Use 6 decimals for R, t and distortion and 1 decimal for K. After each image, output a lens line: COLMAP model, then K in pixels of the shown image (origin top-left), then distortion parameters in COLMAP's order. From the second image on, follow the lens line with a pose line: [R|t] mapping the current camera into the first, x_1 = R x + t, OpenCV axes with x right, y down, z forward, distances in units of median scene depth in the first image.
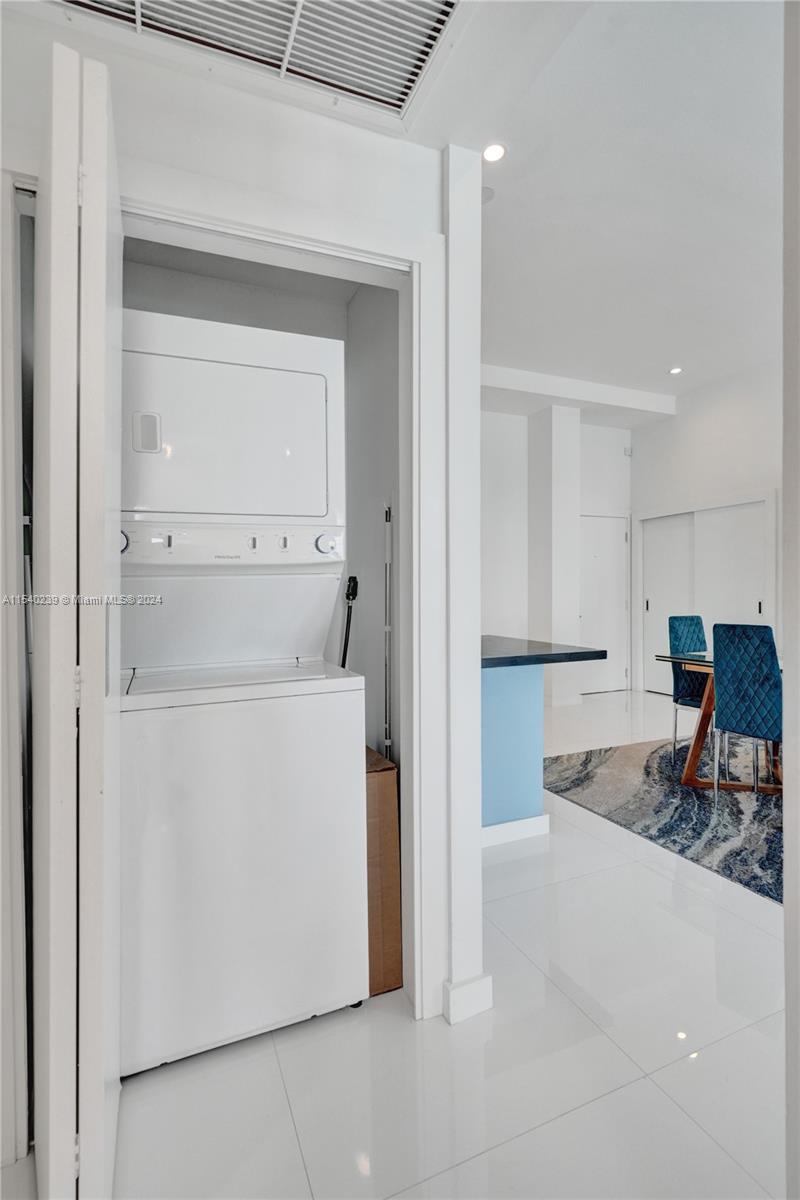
lens RADIAL K [[574.8, 0, 363.5], [0, 574.8, 594.0], [0, 0, 1]] dist [-0.020302, 0.011588]
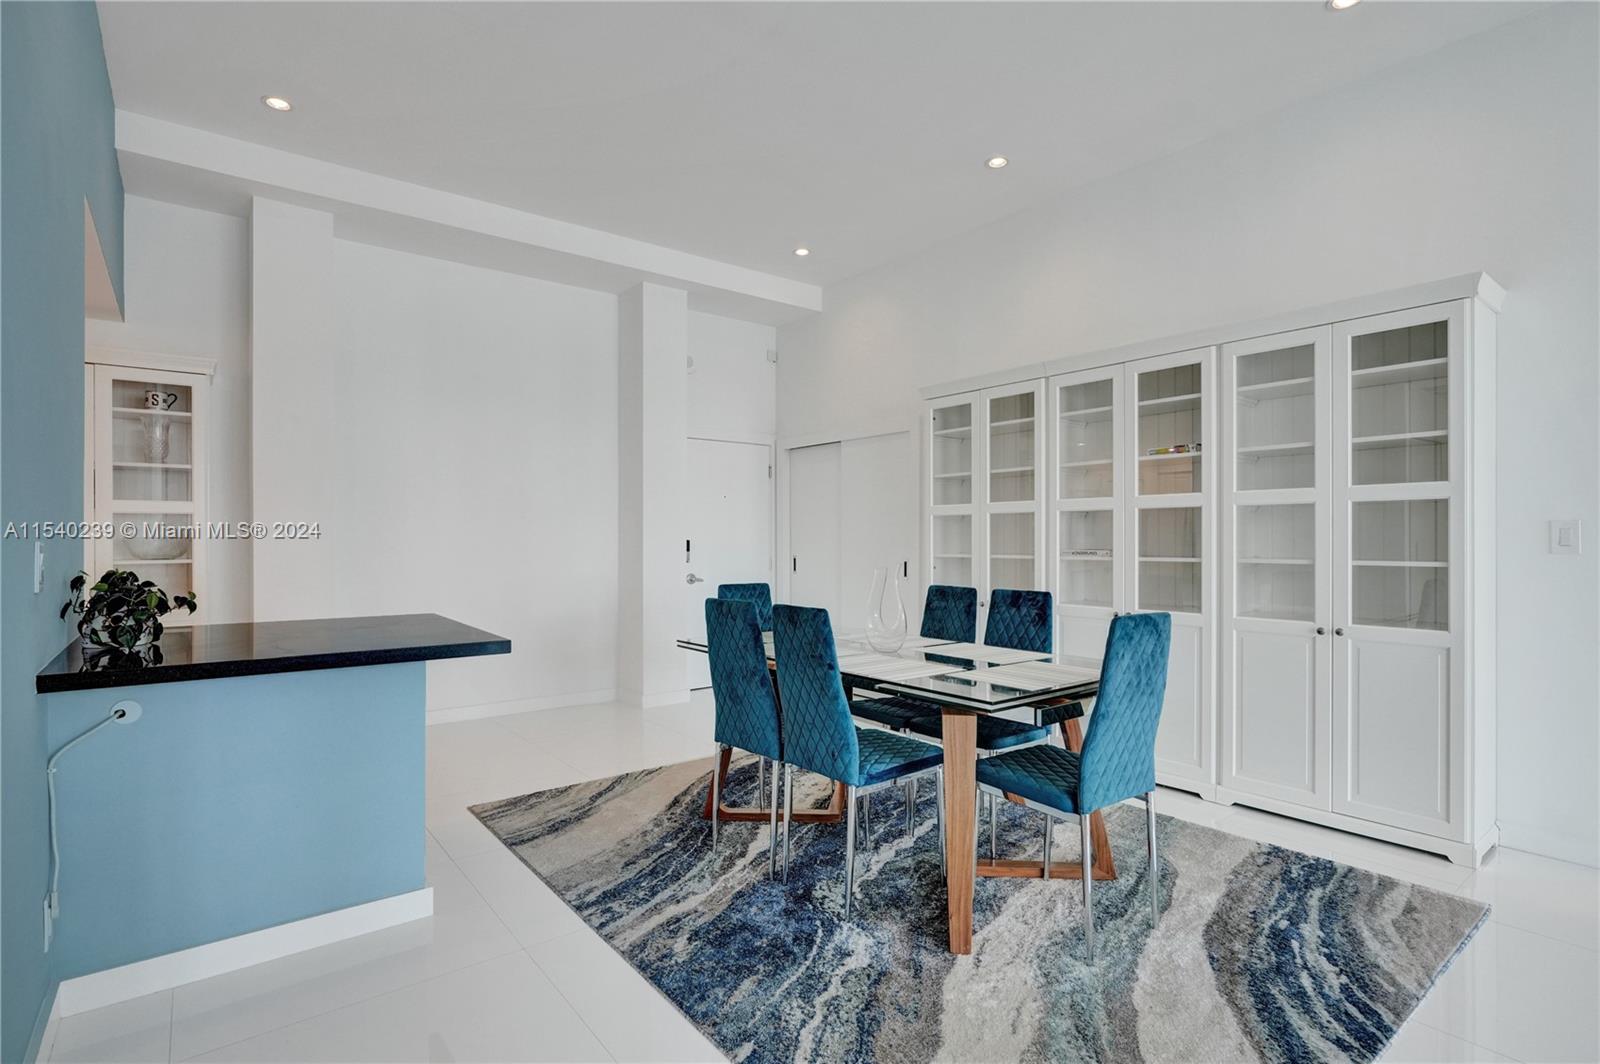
lens RADIAL K [[816.9, 0, 781.9], [0, 816.9, 526.5], [0, 0, 1]] dist [-0.007636, 0.000553]
pose [[0.959123, 0.019209, 0.282337, 0.210357], [-0.014799, 0.999733, -0.017746, -0.011476], [-0.282603, 0.012843, 0.959151, -0.014734]]
